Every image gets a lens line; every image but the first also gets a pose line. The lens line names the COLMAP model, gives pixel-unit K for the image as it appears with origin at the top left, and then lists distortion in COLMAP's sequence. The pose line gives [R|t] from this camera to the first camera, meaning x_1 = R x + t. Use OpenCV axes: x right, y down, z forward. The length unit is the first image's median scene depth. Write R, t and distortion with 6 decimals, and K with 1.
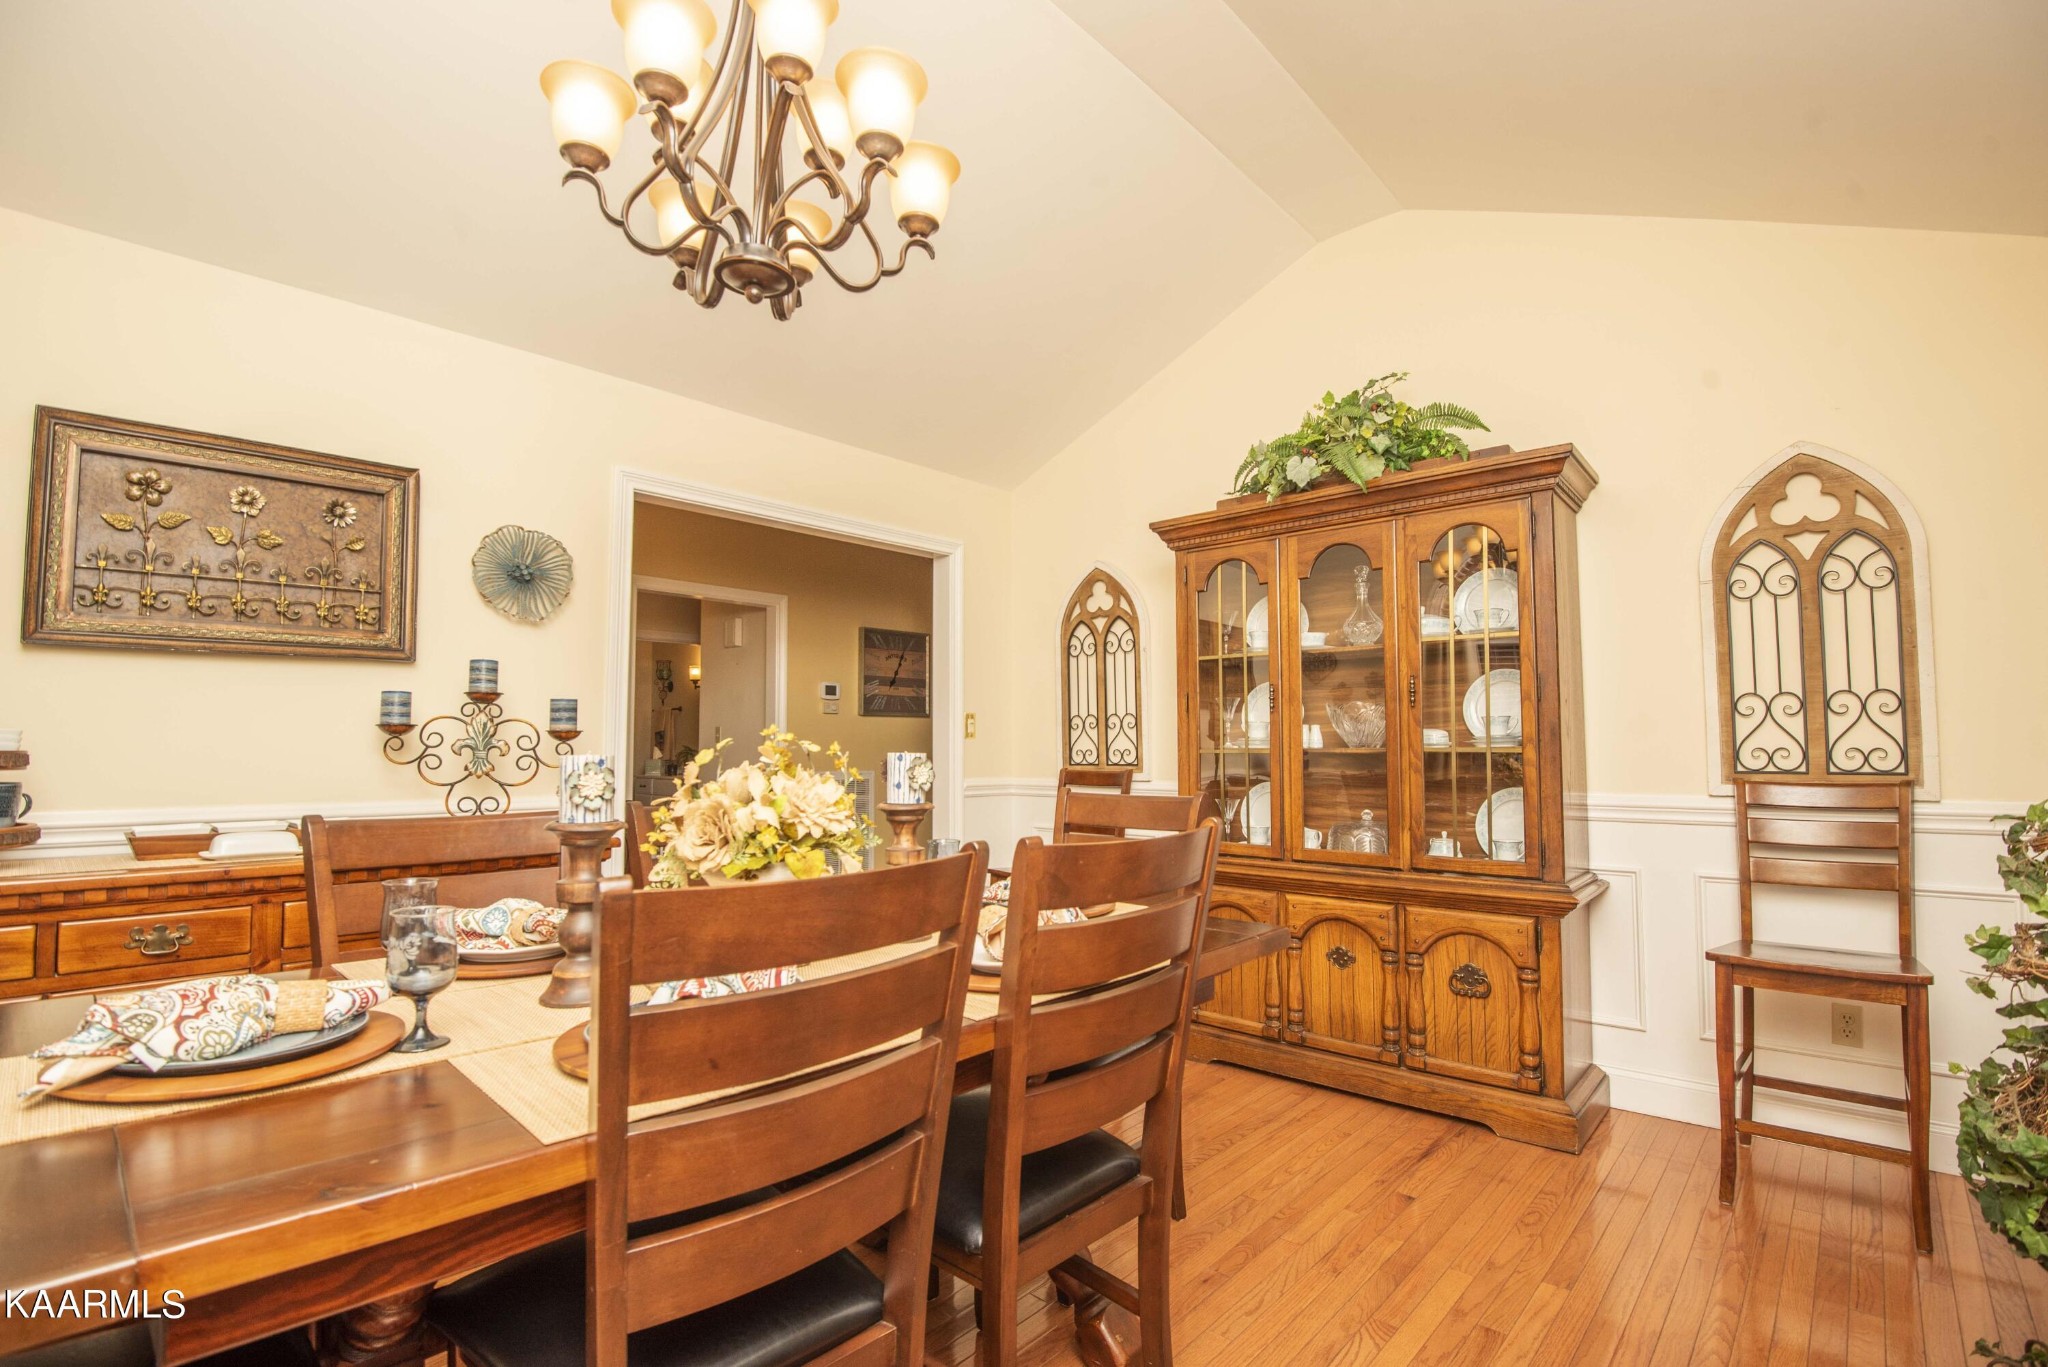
lens RADIAL K [[928.7, 0, 1036.4], [0, 928.7, 690.9], [0, 0, 1]] dist [-0.012596, -0.017509]
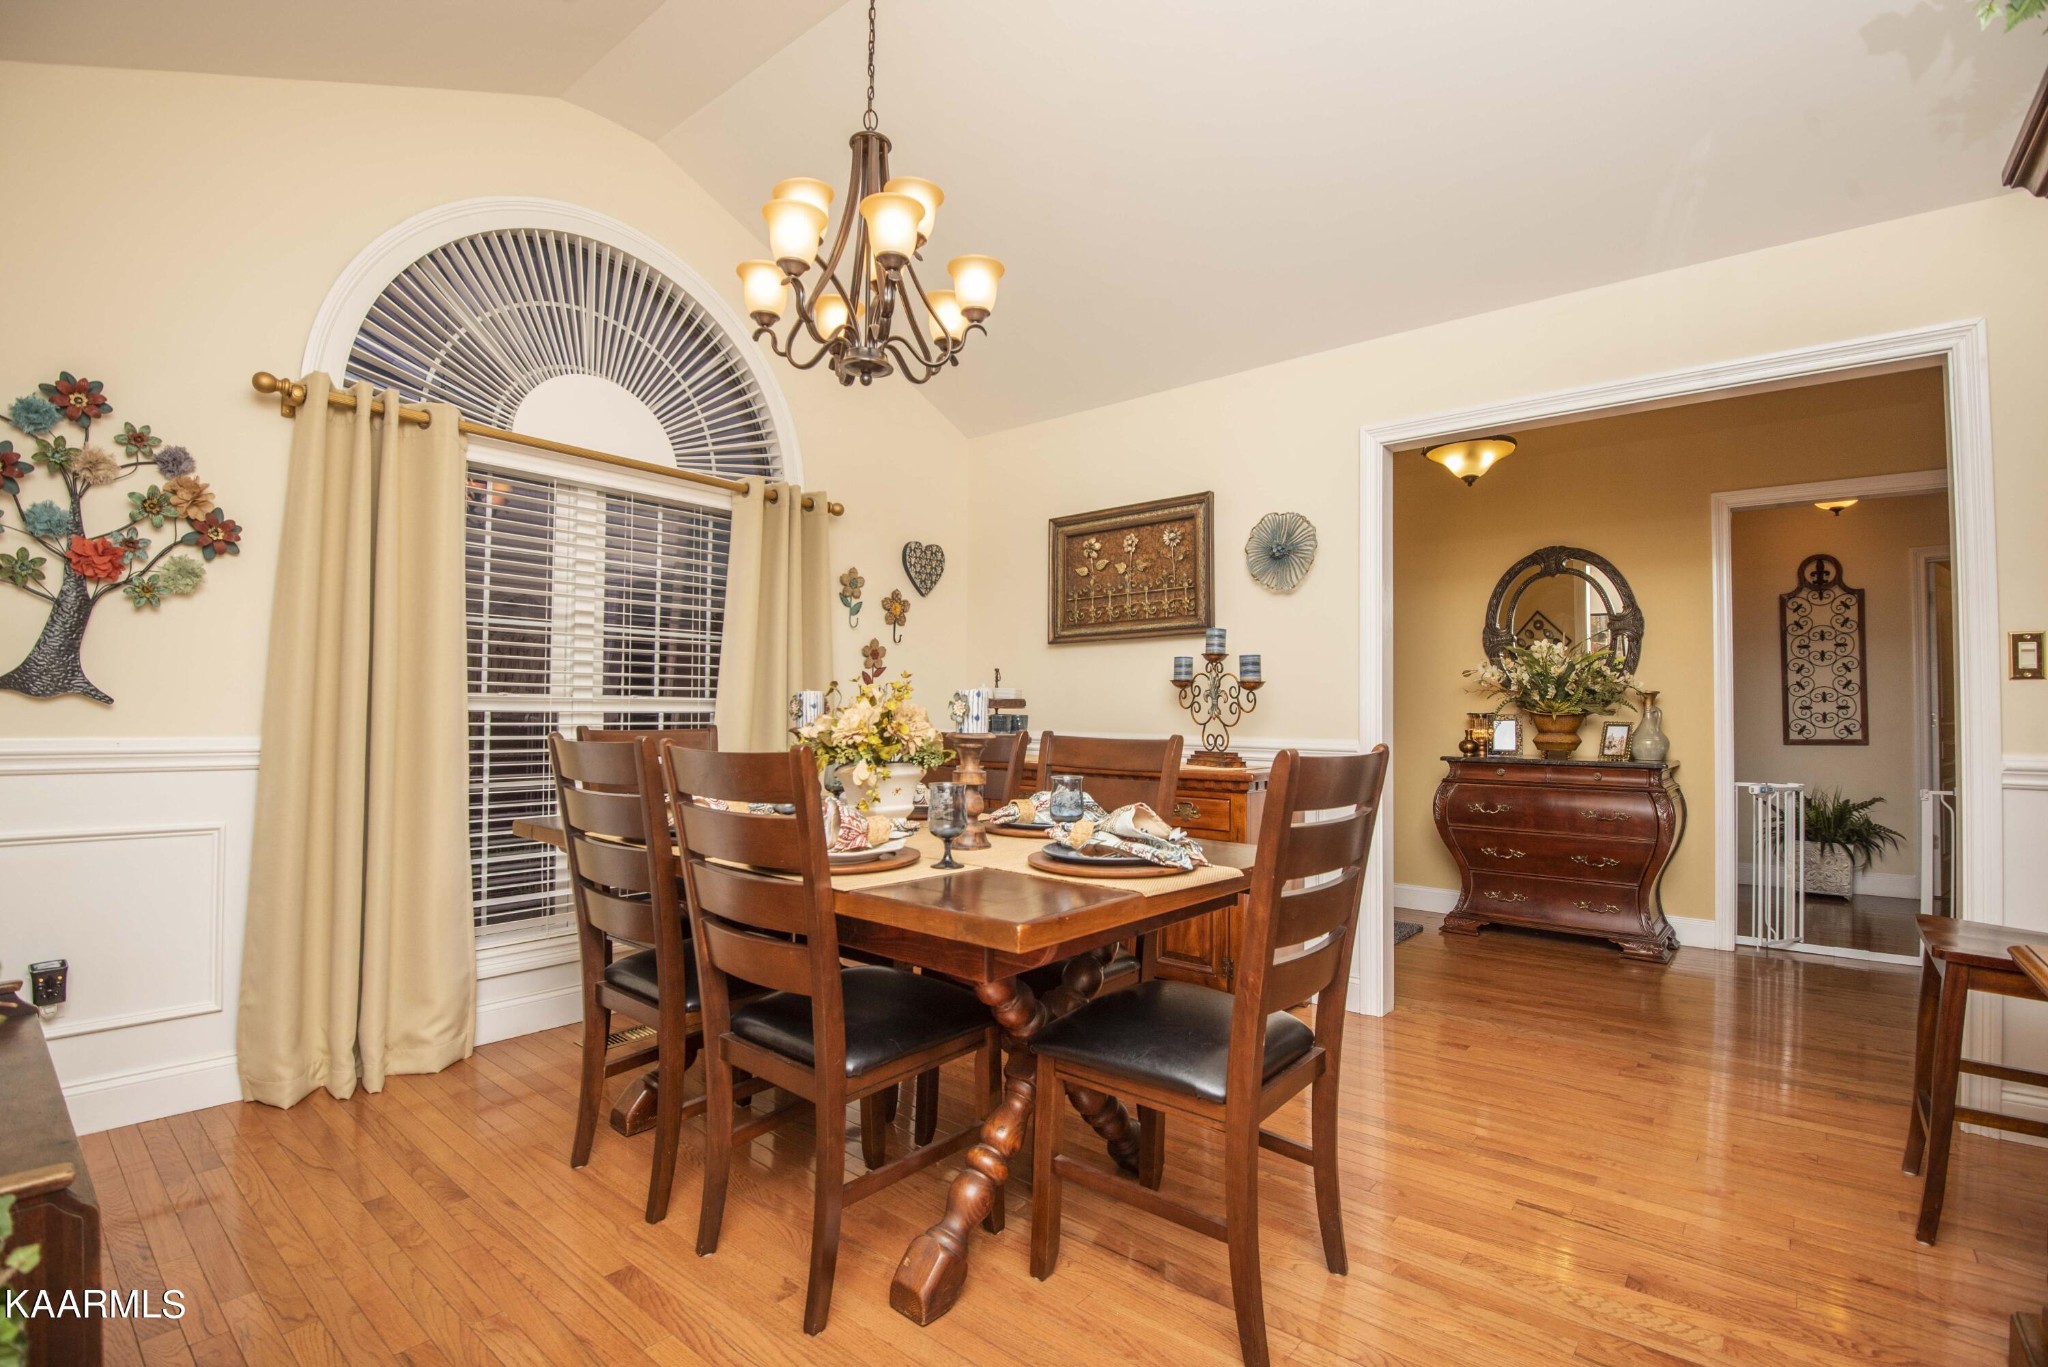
lens RADIAL K [[928.7, 0, 1036.4], [0, 928.7, 690.9], [0, 0, 1]] dist [-0.012596, -0.017509]
pose [[0.043133, -0.024311, -0.998774, 0.685608], [0.045172, 0.998729, -0.022359, 0.071700], [0.998048, -0.044152, 0.044176, 0.692767]]
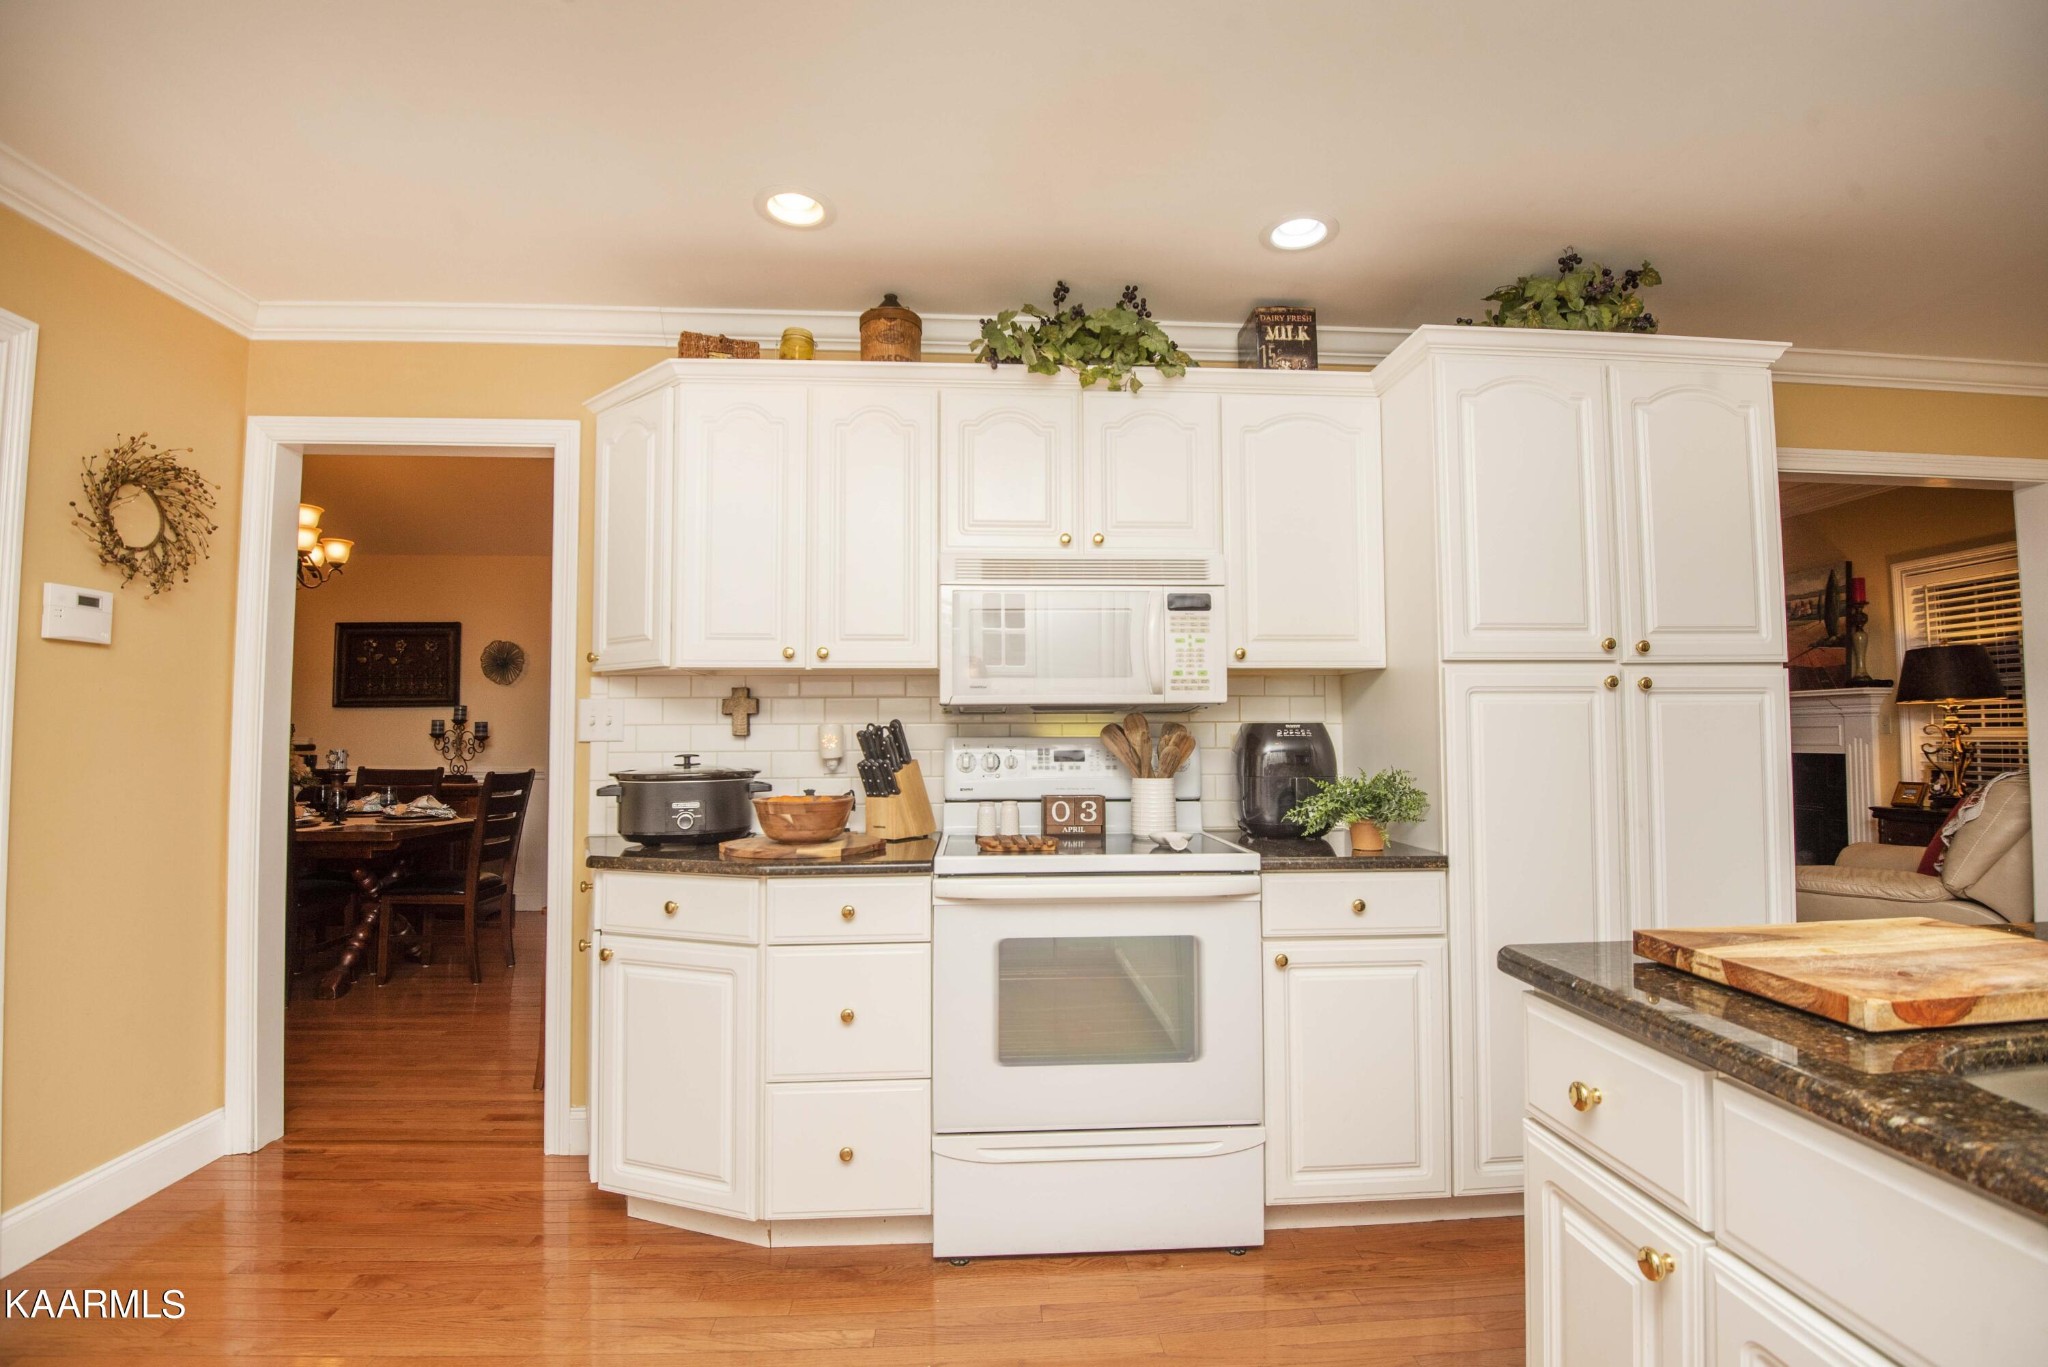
lens RADIAL K [[928.7, 0, 1036.4], [0, 928.7, 690.9], [0, 0, 1]] dist [-0.012596, -0.017509]
pose [[0.719314, -0.035895, -0.693757, 1.990036], [0.037302, 0.999219, -0.013023, 0.014264], [0.693683, -0.016511, 0.720091, 0.355749]]
